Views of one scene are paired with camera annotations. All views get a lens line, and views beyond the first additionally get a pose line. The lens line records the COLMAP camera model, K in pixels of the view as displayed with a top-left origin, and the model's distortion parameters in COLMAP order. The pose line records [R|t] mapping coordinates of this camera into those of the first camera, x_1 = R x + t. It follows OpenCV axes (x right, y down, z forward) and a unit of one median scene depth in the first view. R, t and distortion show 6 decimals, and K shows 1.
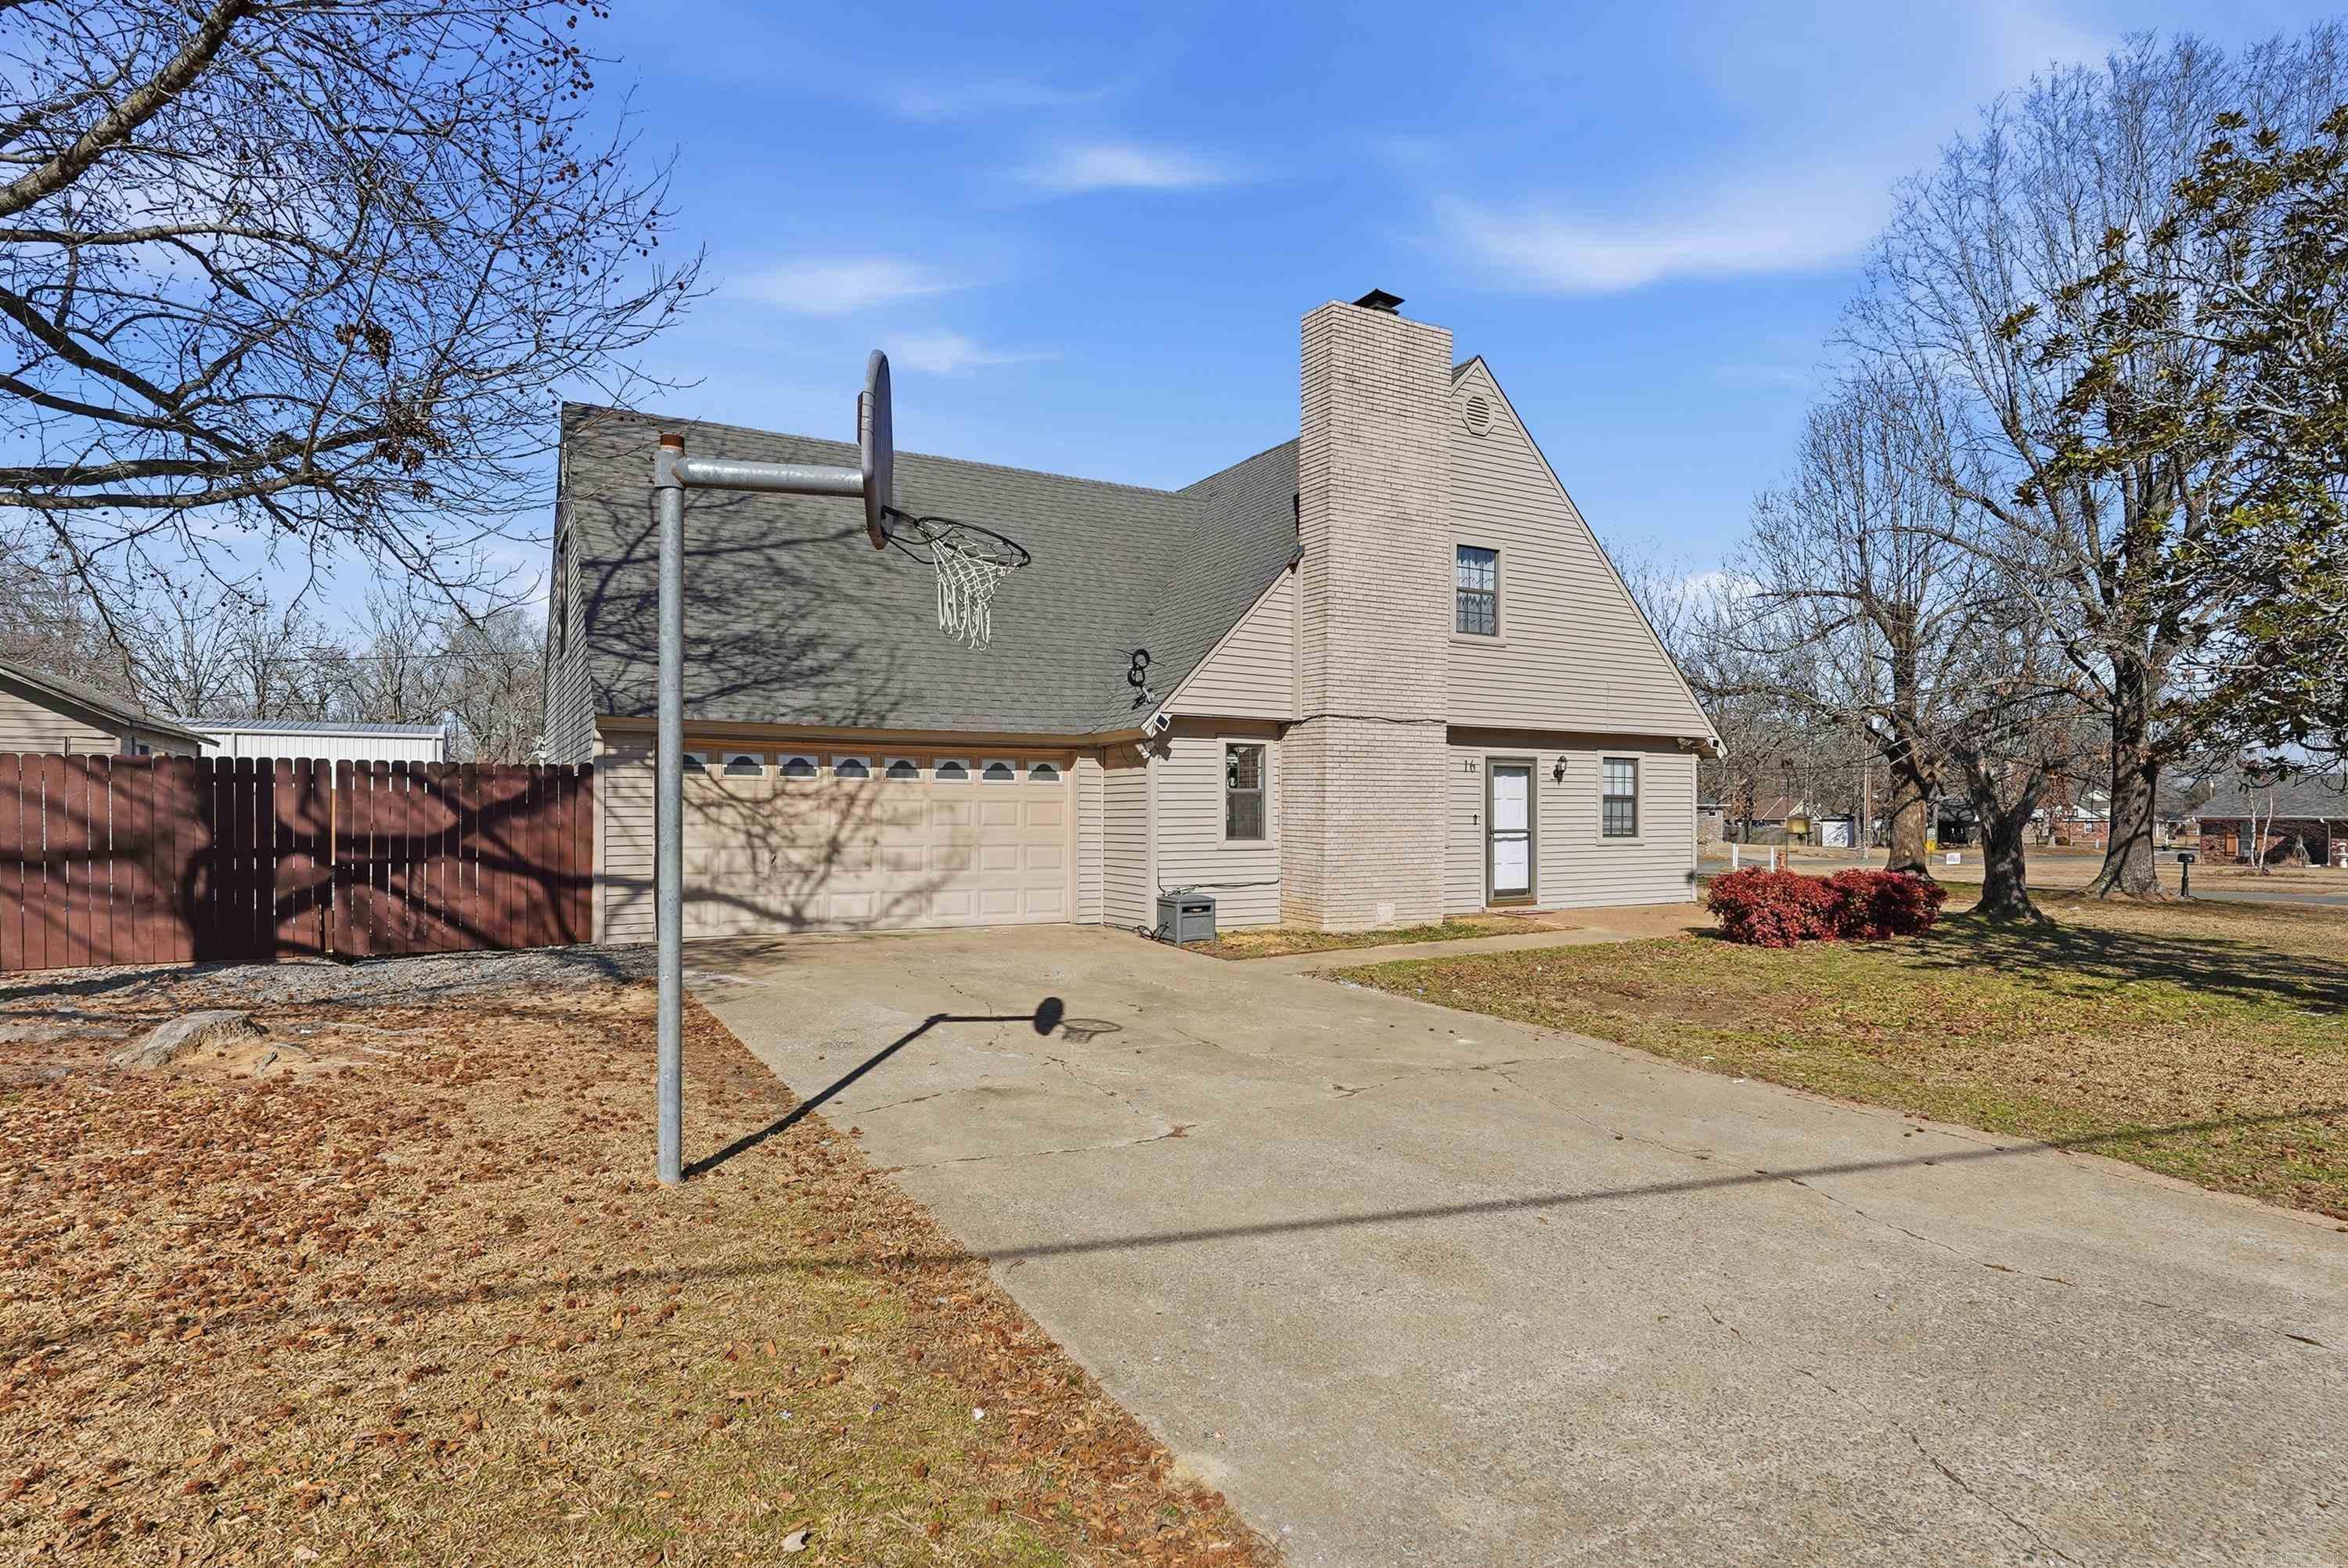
lens RADIAL K [[1256.6, 0, 1175.8], [0, 1256.6, 790.6], [0, 0, 1]] dist [0.001394, -0.000198]
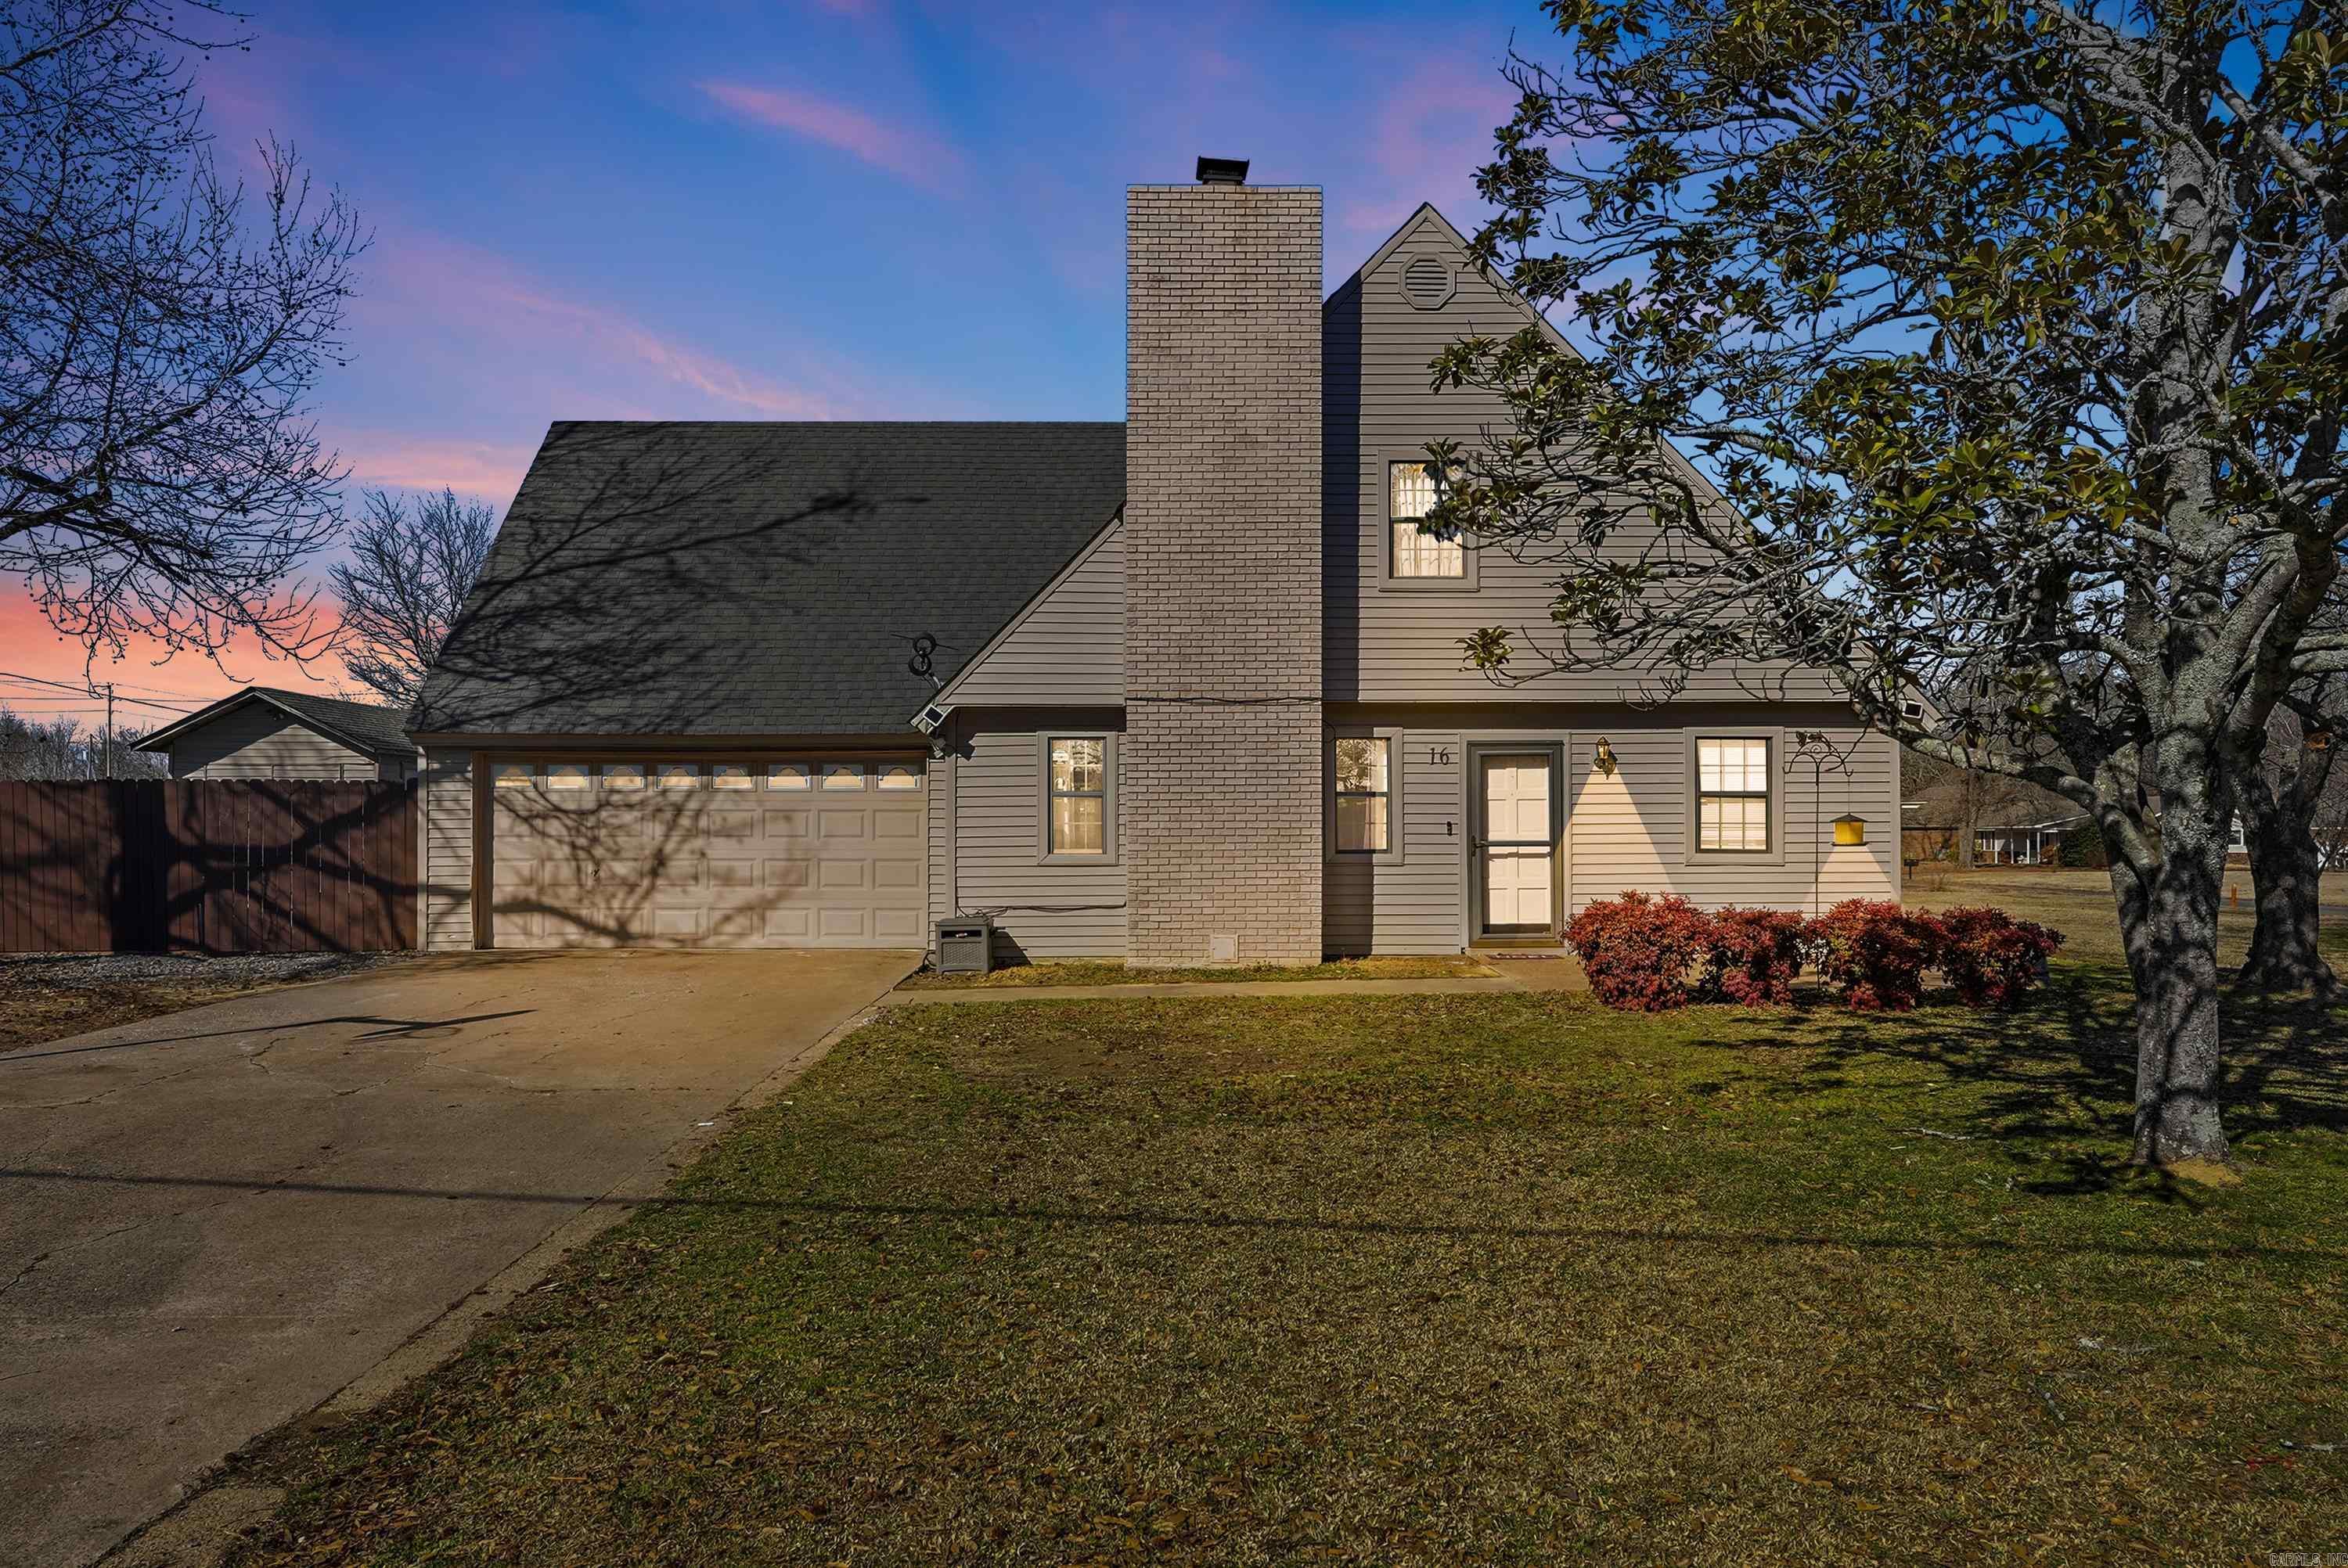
lens RADIAL K [[1623.0, 0, 1174.1], [0, 1623.0, 783.4], [0, 0, 1]] dist [-0.007121, 0.000684]
pose [[0.876913, -0.019629, -0.480248, 0.680994], [0.013715, 0.999781, -0.015822, 0.011920], [0.480453, 0.007288, 0.876990, 0.106033]]
